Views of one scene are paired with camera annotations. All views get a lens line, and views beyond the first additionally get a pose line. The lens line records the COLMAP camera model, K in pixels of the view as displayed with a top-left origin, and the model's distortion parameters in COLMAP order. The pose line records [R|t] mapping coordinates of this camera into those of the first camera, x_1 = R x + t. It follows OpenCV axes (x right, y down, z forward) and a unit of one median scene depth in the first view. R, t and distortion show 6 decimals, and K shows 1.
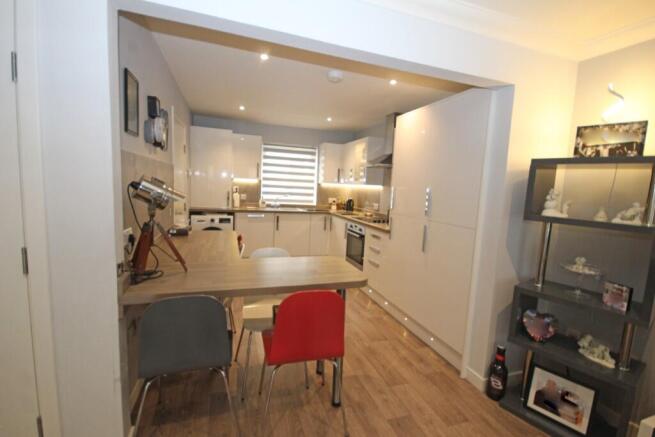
lens RADIAL K [[301.9, 0, 332.6], [0, 301.9, 220.7], [0, 0, 1]] dist [-0.000850, -0.000764]
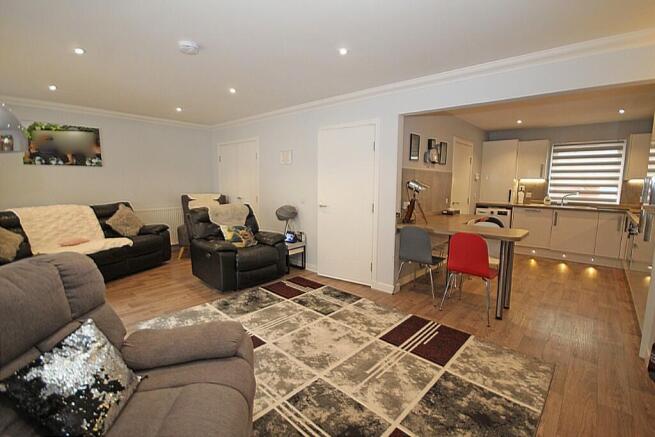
lens RADIAL K [[301.9, 0, 332.6], [0, 301.9, 220.7], [0, 0, 1]] dist [-0.000850, -0.000764]
pose [[0.495429, 0.065025, -0.866211, 0.337018], [-0.084358, 0.996082, 0.026526, 0.049752], [0.864543, 0.059930, 0.498973, -0.205846]]
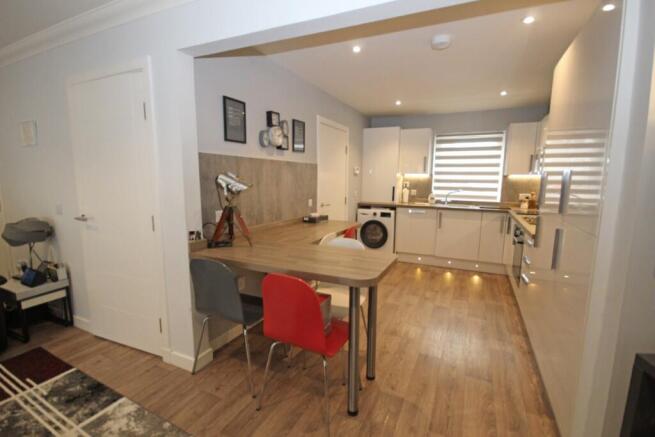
lens RADIAL K [[301.9, 0, 332.6], [0, 301.9, 220.7], [0, 0, 1]] dist [-0.000850, -0.000764]
pose [[0.717527, 0.055487, -0.694318, 0.210542], [-0.055101, 0.998220, 0.022830, 0.005410], [0.694348, 0.021876, 0.719307, 0.108708]]
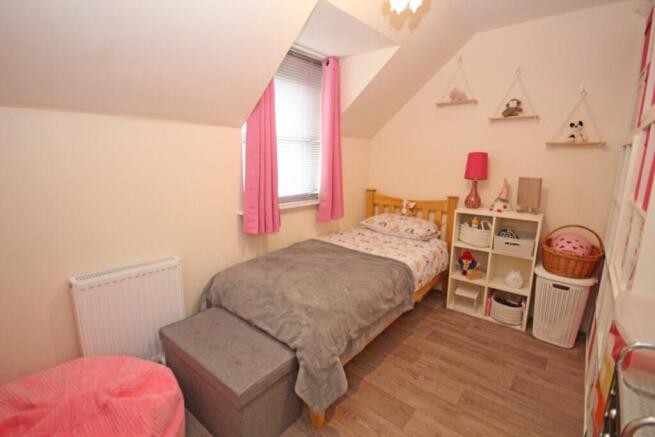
lens RADIAL K [[301.9, 0, 332.6], [0, 301.9, 220.7], [0, 0, 1]] dist [-0.000850, -0.000764]
pose [[-0.856616, 0.045306, -0.513962, 0.166005], [-0.108073, 0.958284, 0.264598, -0.082409], [0.504509, 0.282205, -0.815985, 0.872328]]
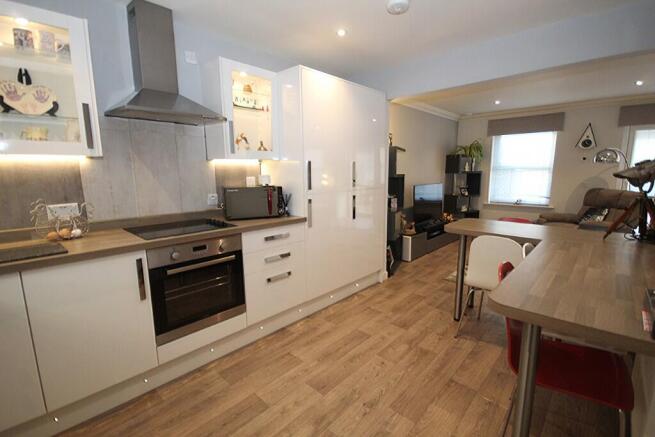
lens RADIAL K [[301.9, 0, 332.6], [0, 301.9, 220.7], [0, 0, 1]] dist [-0.000850, -0.000764]
pose [[-0.477342, -0.191511, 0.857595, -0.328131], [0.083492, 0.961661, 0.261222, -0.100078], [-0.874742, 0.196295, -0.443051, 0.818545]]
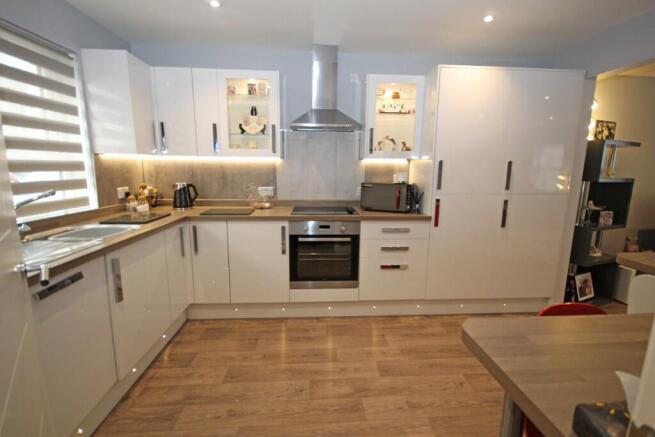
lens RADIAL K [[301.9, 0, 332.6], [0, 301.9, 220.7], [0, 0, 1]] dist [-0.000850, -0.000764]
pose [[0.256950, -0.215579, 0.942073, -0.393204], [0.110740, 0.974950, 0.192898, -0.086796], [-0.960059, 0.054760, 0.274386, 0.656851]]
